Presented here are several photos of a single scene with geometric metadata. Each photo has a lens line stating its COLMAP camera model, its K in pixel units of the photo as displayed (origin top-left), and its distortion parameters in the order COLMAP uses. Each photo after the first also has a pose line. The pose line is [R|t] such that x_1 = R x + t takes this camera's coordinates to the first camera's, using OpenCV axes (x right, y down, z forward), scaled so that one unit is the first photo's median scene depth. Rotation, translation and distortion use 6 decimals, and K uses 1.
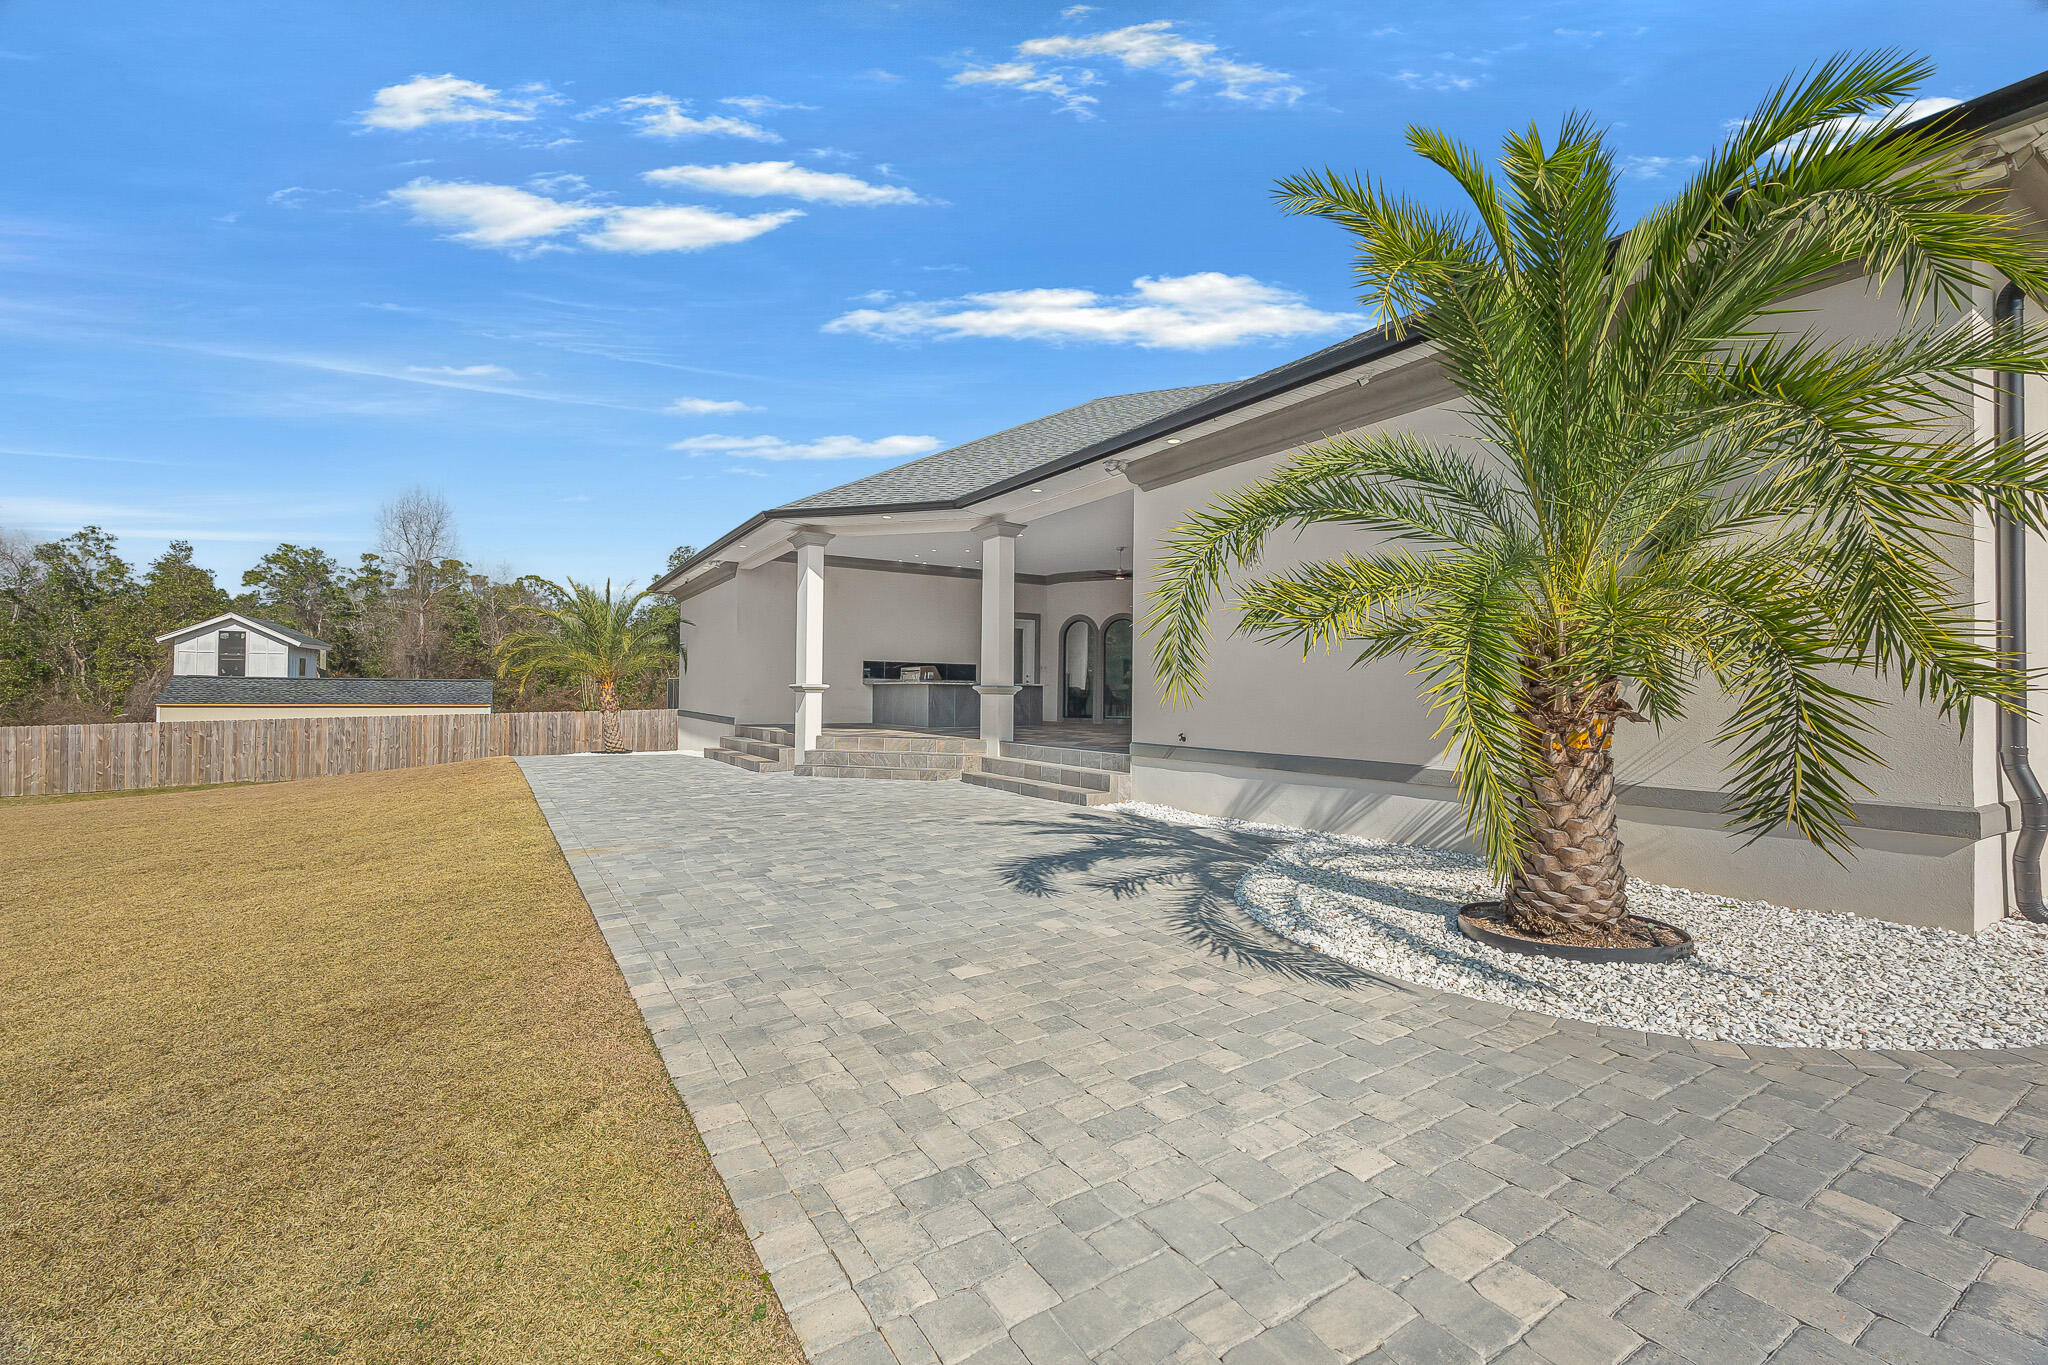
lens RADIAL K [[897.0, 0, 1033.5], [0, 897.0, 682.8], [0, 0, 1]] dist [-0.001254, 0.000221]
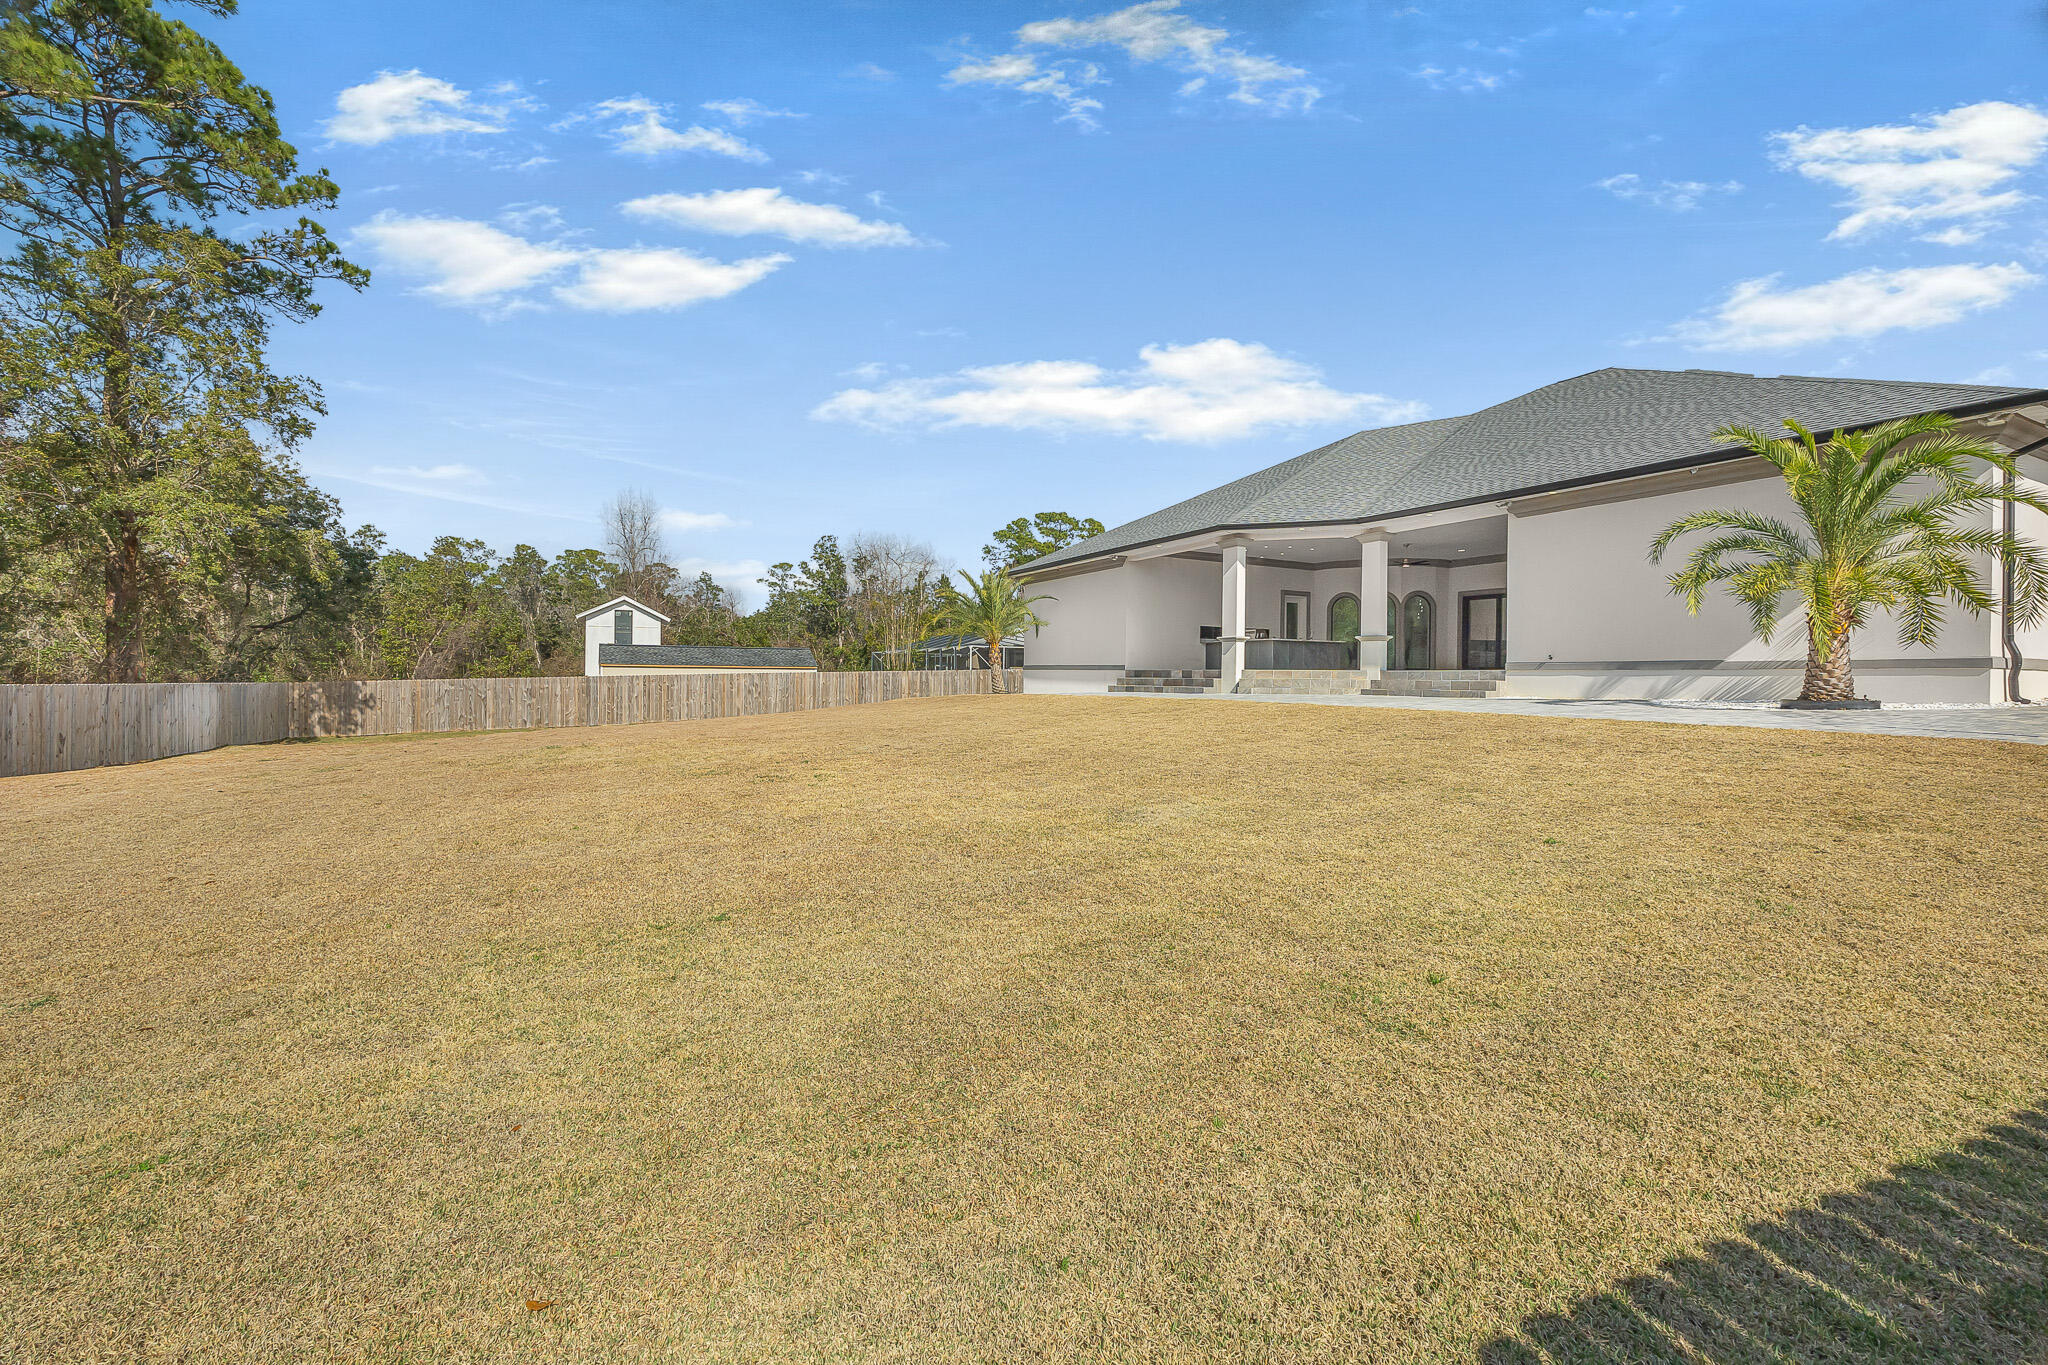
lens RADIAL K [[897.0, 0, 1033.5], [0, 897.0, 682.8], [0, 0, 1]] dist [-0.001254, 0.000221]
pose [[0.998456, -0.000316, -0.055543, -0.541157], [0.001373, 0.999819, 0.018994, 0.054120], [0.055526, -0.019041, 0.998276, -0.599360]]
